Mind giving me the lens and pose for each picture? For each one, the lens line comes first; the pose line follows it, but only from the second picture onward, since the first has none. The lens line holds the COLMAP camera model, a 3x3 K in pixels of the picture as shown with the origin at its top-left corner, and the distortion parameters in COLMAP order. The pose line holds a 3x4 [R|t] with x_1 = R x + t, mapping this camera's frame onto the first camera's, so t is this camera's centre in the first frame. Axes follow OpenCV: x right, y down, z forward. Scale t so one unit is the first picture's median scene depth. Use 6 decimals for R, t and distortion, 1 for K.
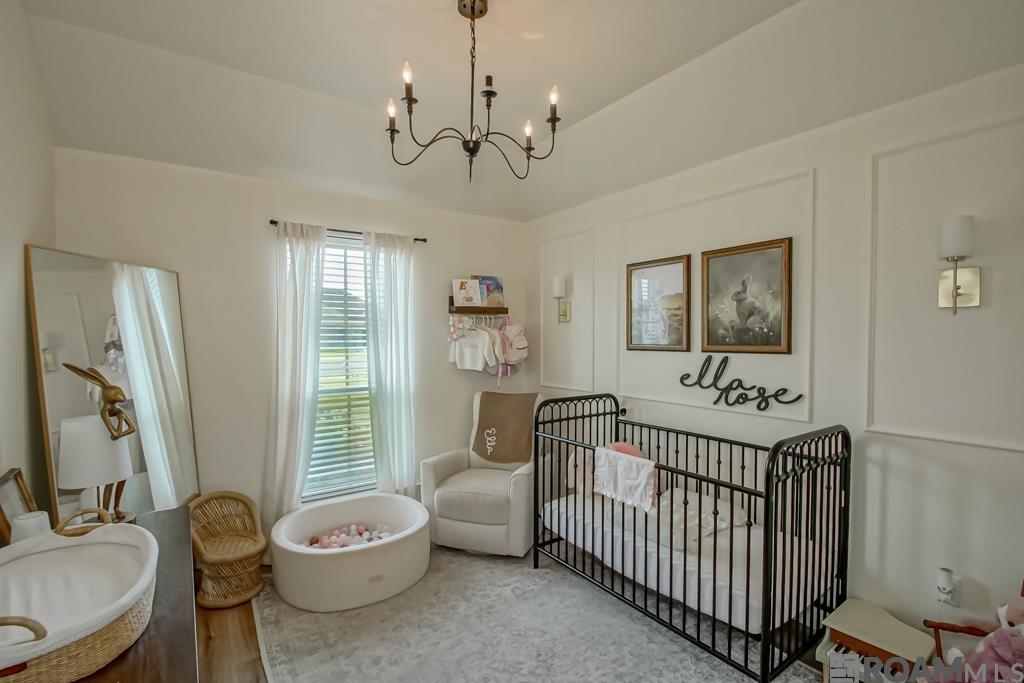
lens RADIAL K [[470.2, 0, 510.4], [0, 470.2, 347.8], [0, 0, 1]] dist [-0.005951, -0.003381]
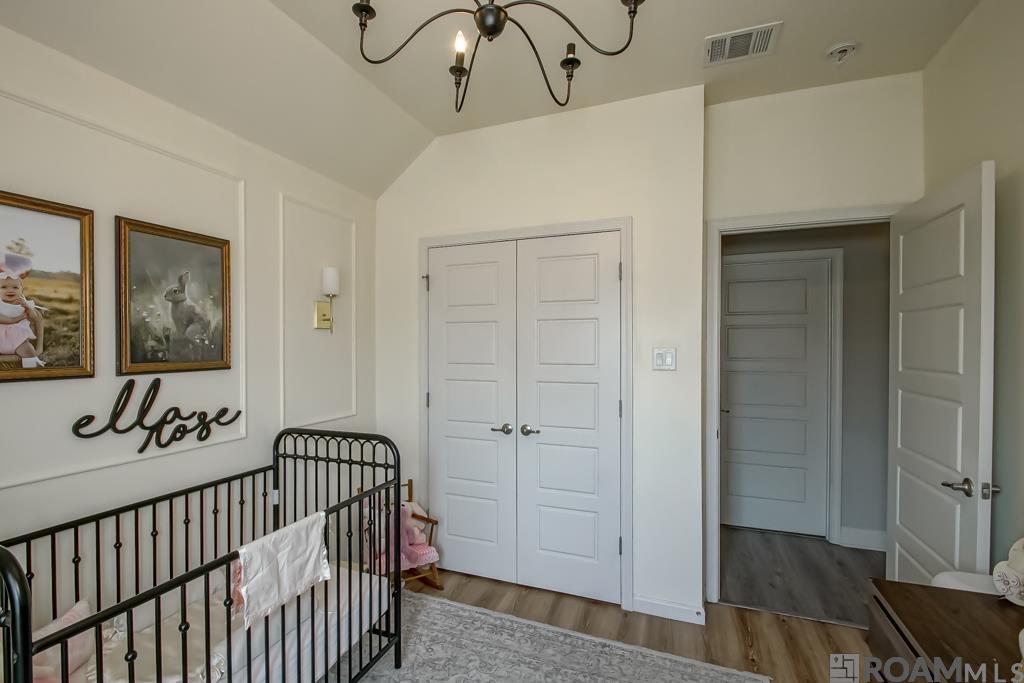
lens RADIAL K [[470.2, 0, 509.4], [0, 470.2, 342.7], [0, 0, 1]] dist [-0.005951, -0.003381]
pose [[-0.553882, 0.015970, 0.832442, -0.421396], [0.034663, 0.999391, 0.003891, -0.020084], [-0.831873, 0.031010, -0.554099, 0.960864]]
